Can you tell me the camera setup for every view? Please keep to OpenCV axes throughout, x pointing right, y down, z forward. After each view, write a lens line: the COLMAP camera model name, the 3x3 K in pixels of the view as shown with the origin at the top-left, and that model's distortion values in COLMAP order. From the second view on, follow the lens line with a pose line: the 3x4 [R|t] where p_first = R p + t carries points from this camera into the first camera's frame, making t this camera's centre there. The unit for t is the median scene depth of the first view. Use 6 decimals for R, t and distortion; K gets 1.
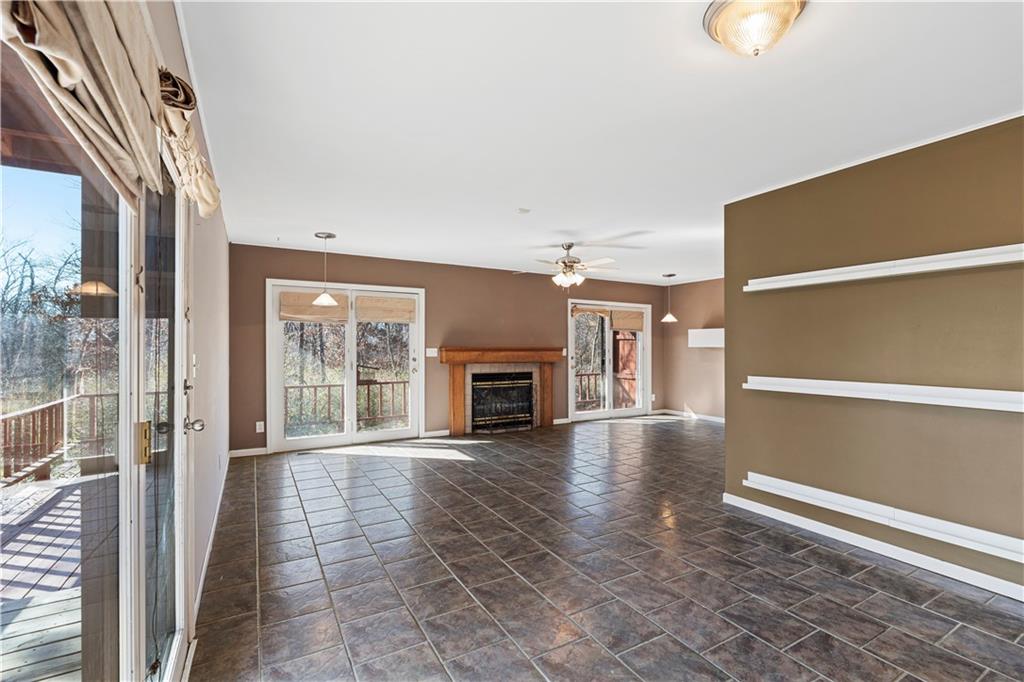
lens RADIAL K [[455.4, 0, 514.8], [0, 455.4, 344.4], [0, 0, 1]] dist [0.001236, 0.000369]
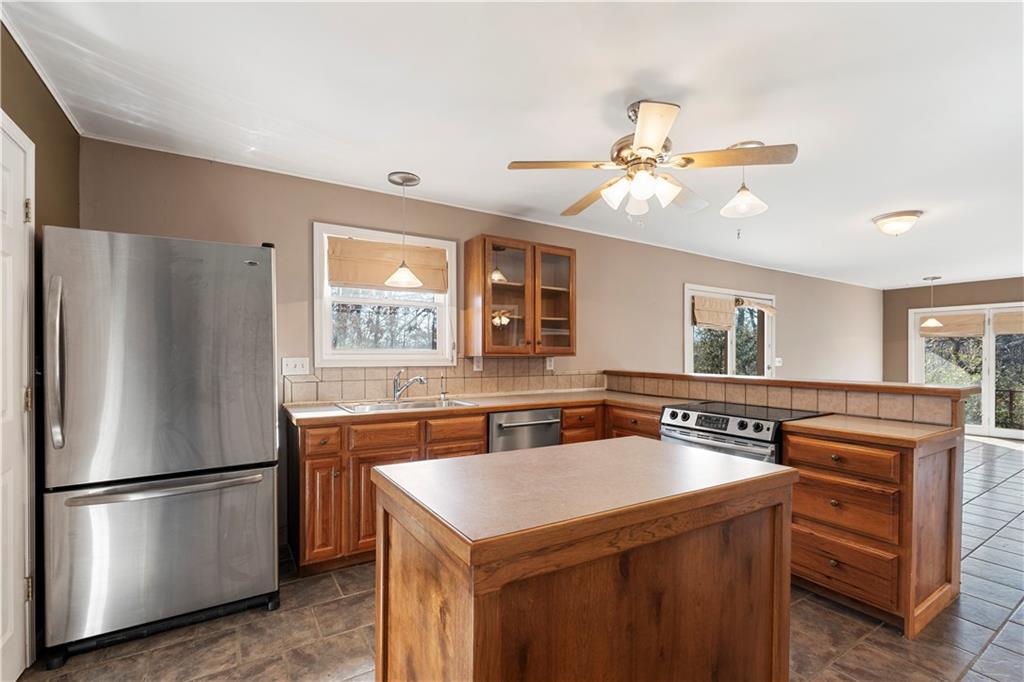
lens RADIAL K [[452.1, 0, 511.9], [0, 452.1, 352.5], [0, 0, 1]] dist [-0.004188, 0.000190]
pose [[0.033047, -0.003538, -0.999448, 0.708916], [-0.000180, 0.999994, -0.003546, 0.001618], [0.999454, 0.000297, 0.033047, -0.279404]]
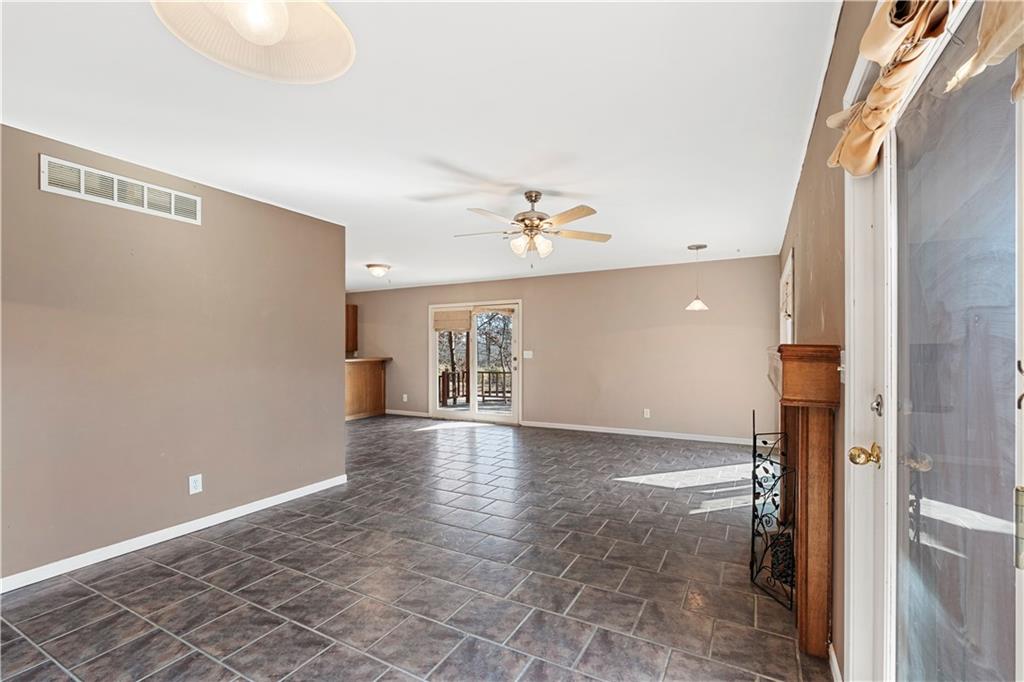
lens RADIAL K [[452.1, 0, 511.9], [0, 452.1, 352.5], [0, 0, 1]] dist [-0.004188, 0.000190]
pose [[-0.858048, 0.004684, -0.513549, 0.387466], [0.004864, 0.999988, 0.000994, 0.009464], [0.513547, -0.001645, -0.858060, 1.244669]]
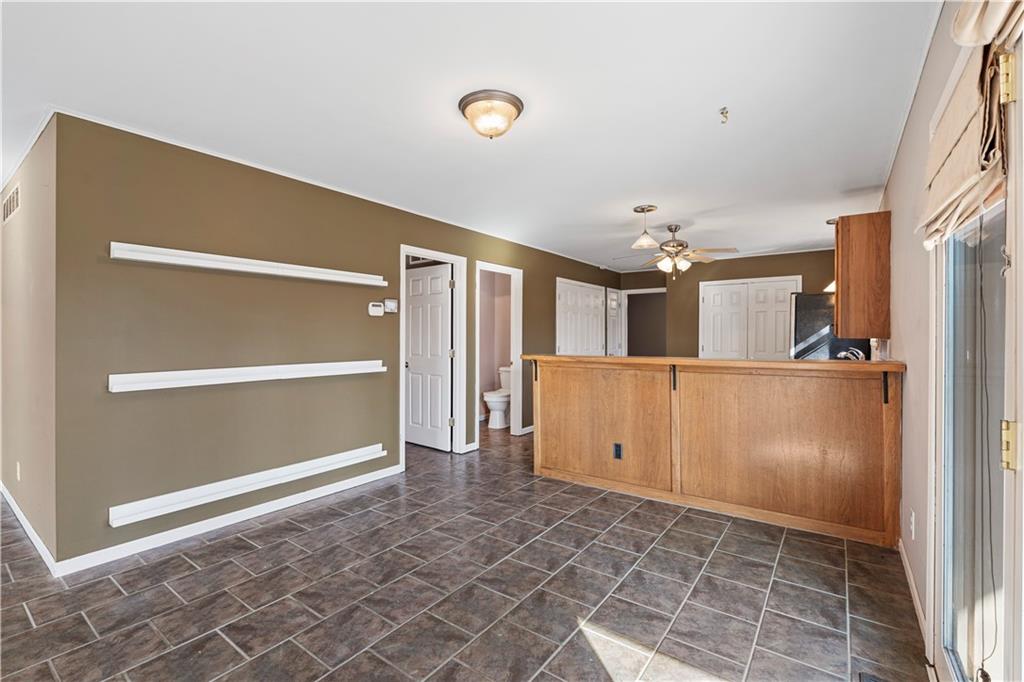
lens RADIAL K [[450.0, 0, 510.1], [0, 450.0, 338.2], [0, 0, 1]] dist [0.000026, 0.000010]
pose [[-0.398044, -0.005482, 0.917350, -0.206019], [-0.005267, 0.999979, 0.003690, 0.003491], [-0.917351, -0.003363, -0.398064, 0.377158]]
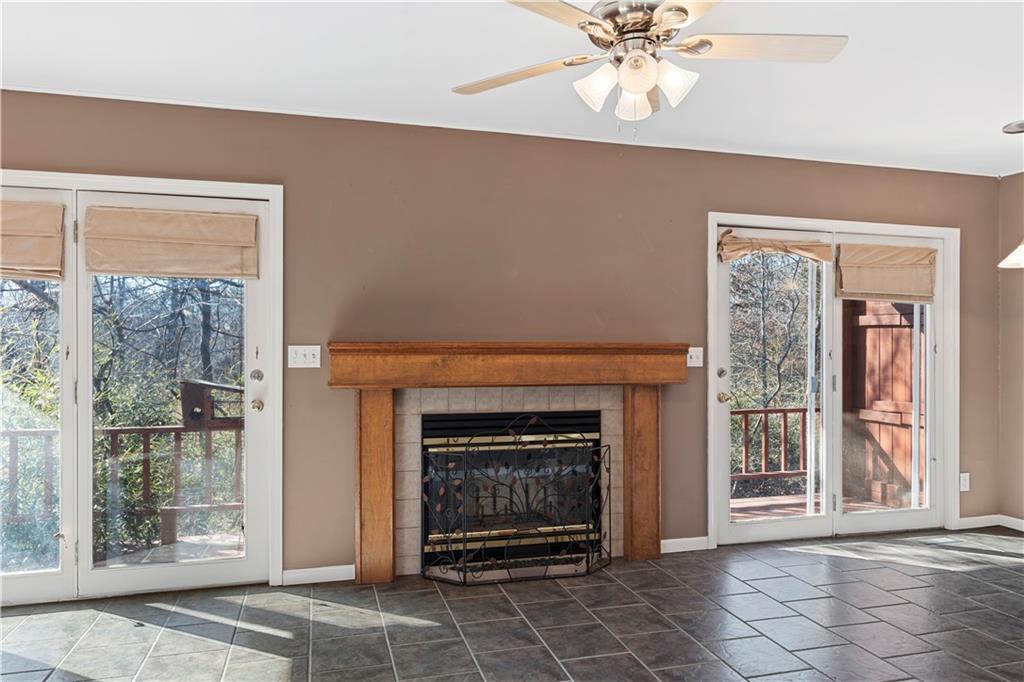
lens RADIAL K [[689.2, 0, 508.7], [0, 689.2, 350.4], [0, 0, 1]] dist [-0.001234, -0.001256]
pose [[0.965663, 0.001490, -0.259793, 0.120792], [0.000703, 0.999965, 0.008350, 0.007708], [0.259796, -0.008246, 0.965628, 0.477894]]
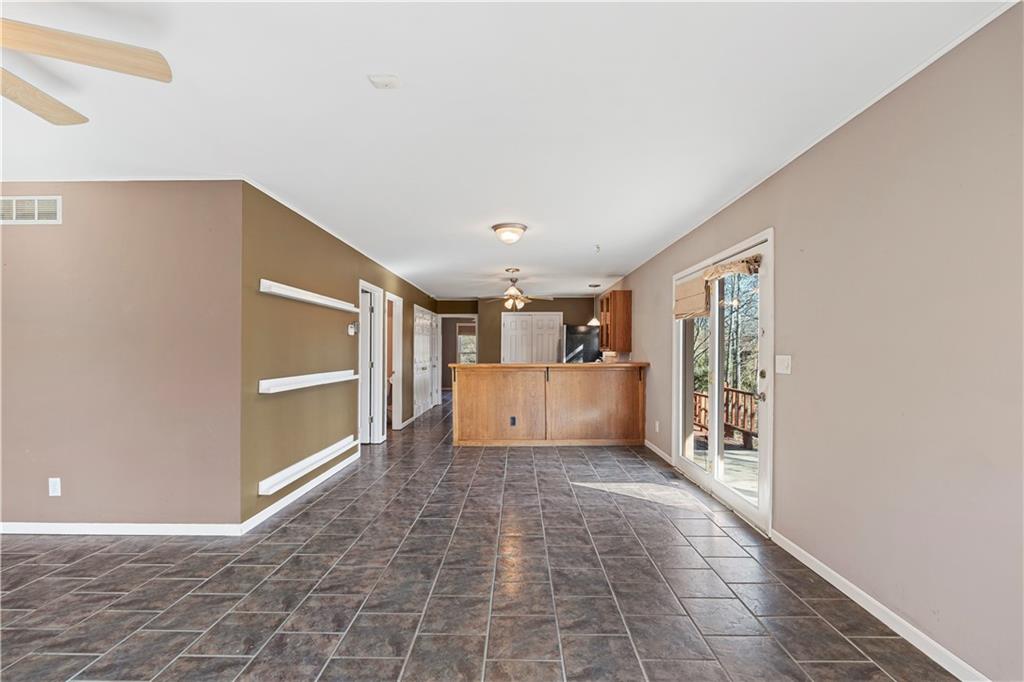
lens RADIAL K [[452.1, 0, 511.9], [0, 452.1, 352.5], [0, 0, 1]] dist [-0.004188, 0.000190]
pose [[-0.854752, -0.003573, 0.519024, -0.221478], [-0.003282, 0.999994, 0.001479, 0.004361], [-0.519025, -0.000440, -0.854759, 0.819108]]
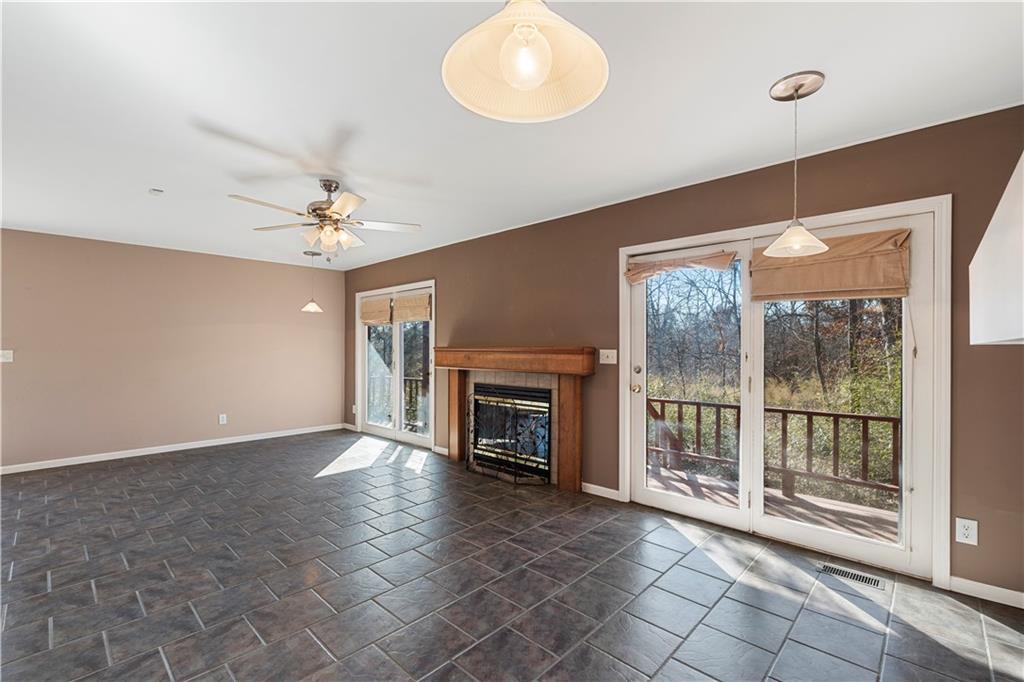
lens RADIAL K [[452.1, 0, 511.9], [0, 452.1, 352.5], [0, 0, 1]] dist [-0.004188, 0.000190]
pose [[0.275635, 0.010140, -0.961209, 0.630276], [0.005041, 0.999915, 0.011994, 0.006242], [0.961249, -0.008151, 0.275560, 0.858401]]
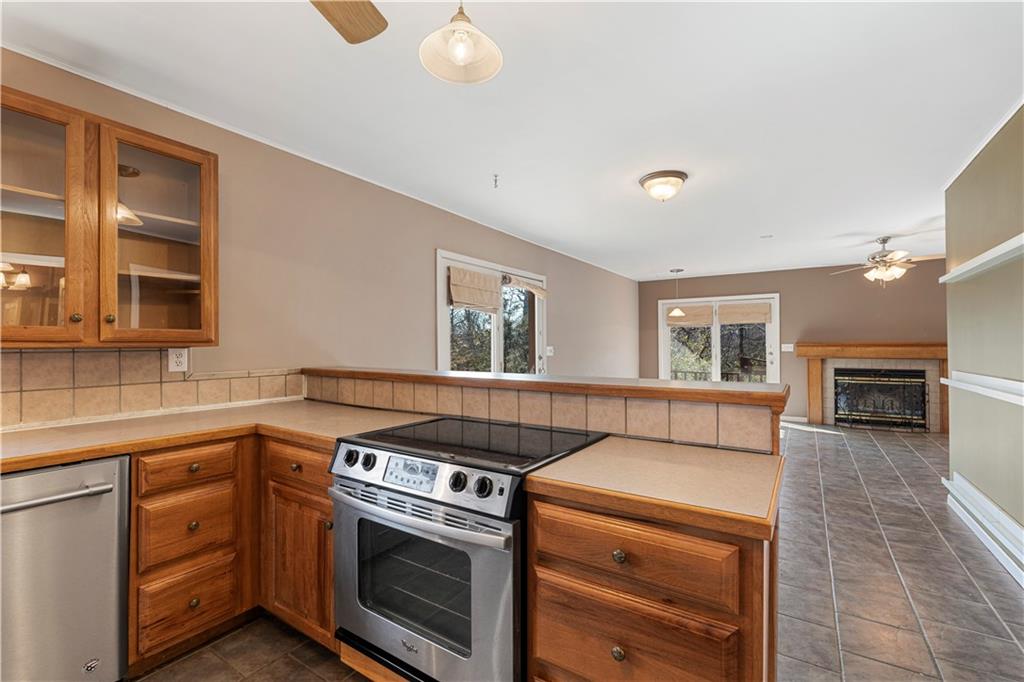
lens RADIAL K [[448.2, 0, 509.0], [0, 448.2, 342.2], [0, 0, 1]] dist [-0.004186, -0.000014]
pose [[0.441537, -0.008432, -0.897204, 0.502766], [0.007598, 0.999955, -0.005658, 0.004932], [0.897211, -0.004318, 0.441581, -0.129274]]
